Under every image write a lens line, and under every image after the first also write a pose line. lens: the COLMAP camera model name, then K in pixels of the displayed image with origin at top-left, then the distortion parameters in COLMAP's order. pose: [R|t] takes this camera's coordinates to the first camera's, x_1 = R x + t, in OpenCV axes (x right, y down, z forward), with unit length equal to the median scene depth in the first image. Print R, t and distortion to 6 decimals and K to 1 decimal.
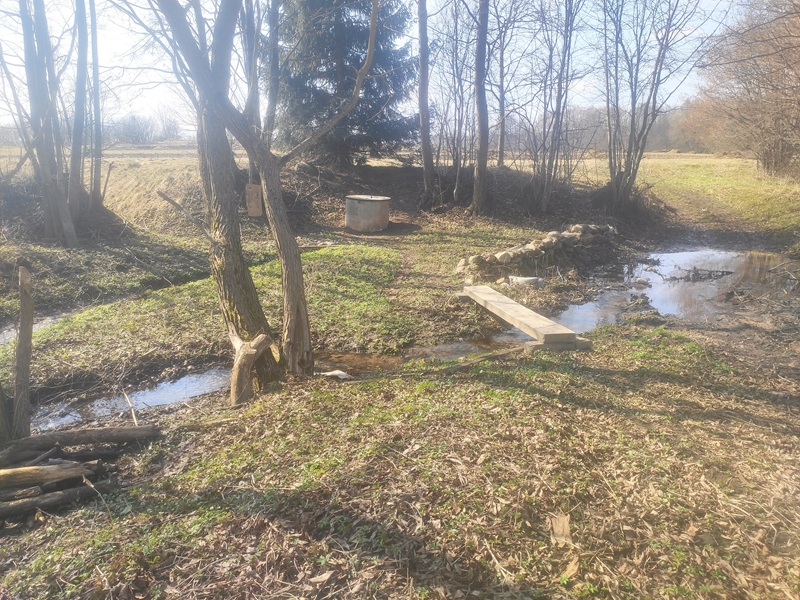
lens RADIAL K [[588.2, 0, 400.8], [0, 588.2, 302.5], [0, 0, 1]] dist [0.064941, -0.102130]
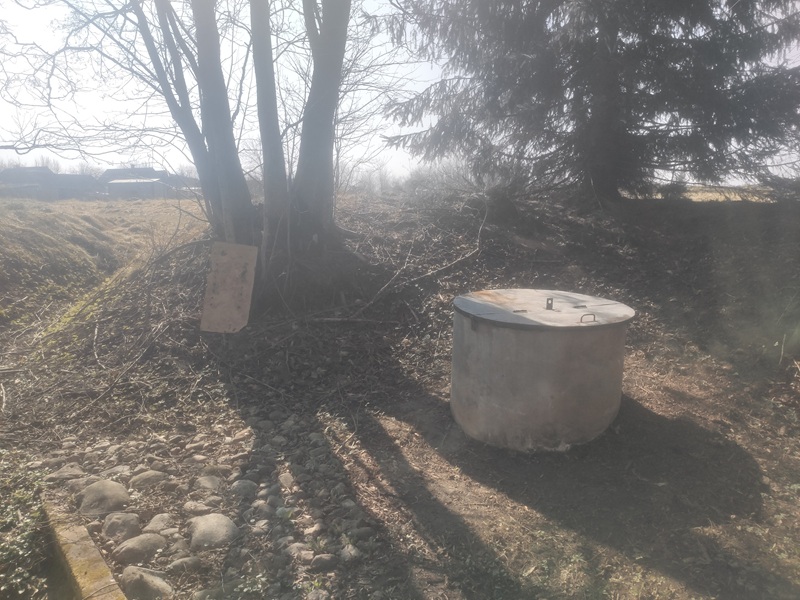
lens RADIAL K [[588.2, 0, 400.8], [0, 588.2, 302.5], [0, 0, 1]] dist [0.064941, -0.102130]
pose [[0.807749, 0.084036, -0.583506, 0.084344], [-0.131865, 0.990465, -0.039895, -0.294014], [0.574590, 0.109169, 0.811128, 1.383450]]
